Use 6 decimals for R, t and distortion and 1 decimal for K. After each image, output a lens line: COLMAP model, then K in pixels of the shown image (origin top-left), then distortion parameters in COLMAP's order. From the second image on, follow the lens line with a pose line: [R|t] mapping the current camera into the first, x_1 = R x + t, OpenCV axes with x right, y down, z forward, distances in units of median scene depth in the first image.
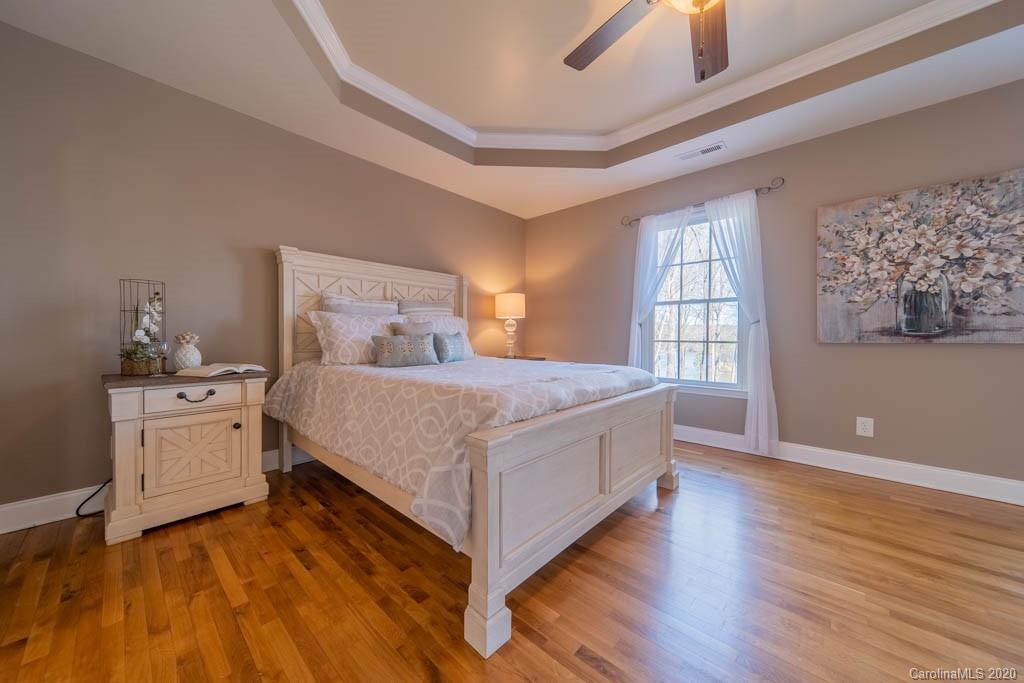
lens RADIAL K [[360.2, 0, 511.1], [0, 360.2, 340.5], [0, 0, 1]] dist [0.008227, -0.000201]
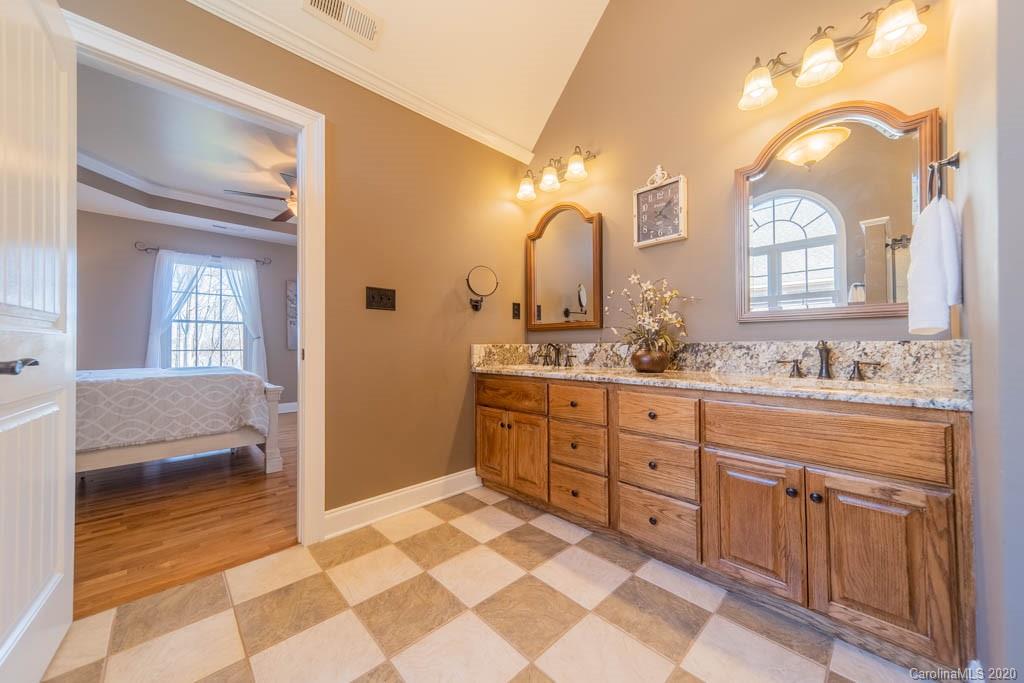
lens RADIAL K [[360.2, 0, 511.1], [0, 360.2, 340.5], [0, 0, 1]] dist [0.008227, -0.000201]
pose [[0.062484, 0.009502, 0.998001, -1.155666], [0.012945, 0.999863, -0.010330, -0.005738], [-0.997962, 0.013565, 0.062353, -0.372789]]
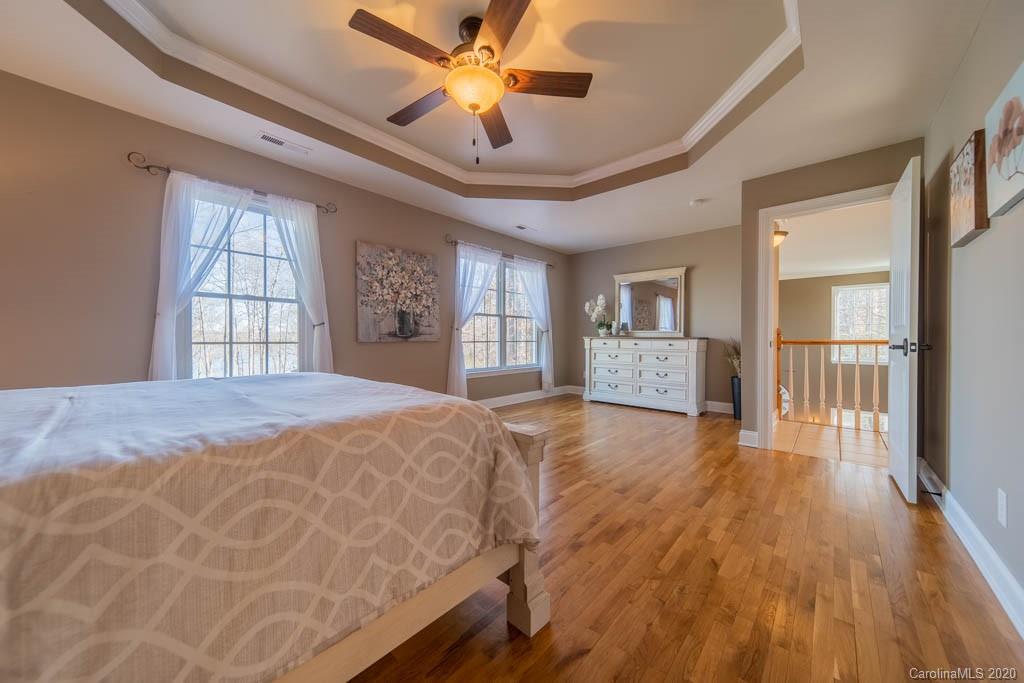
lens RADIAL K [[360.2, 0, 511.1], [0, 360.2, 340.5], [0, 0, 1]] dist [0.008227, -0.000201]
pose [[-0.009363, -0.008895, 0.999917, -0.537765], [0.007018, 0.999935, 0.008961, -0.008076], [-0.999932, 0.007101, -0.009300, 0.502239]]
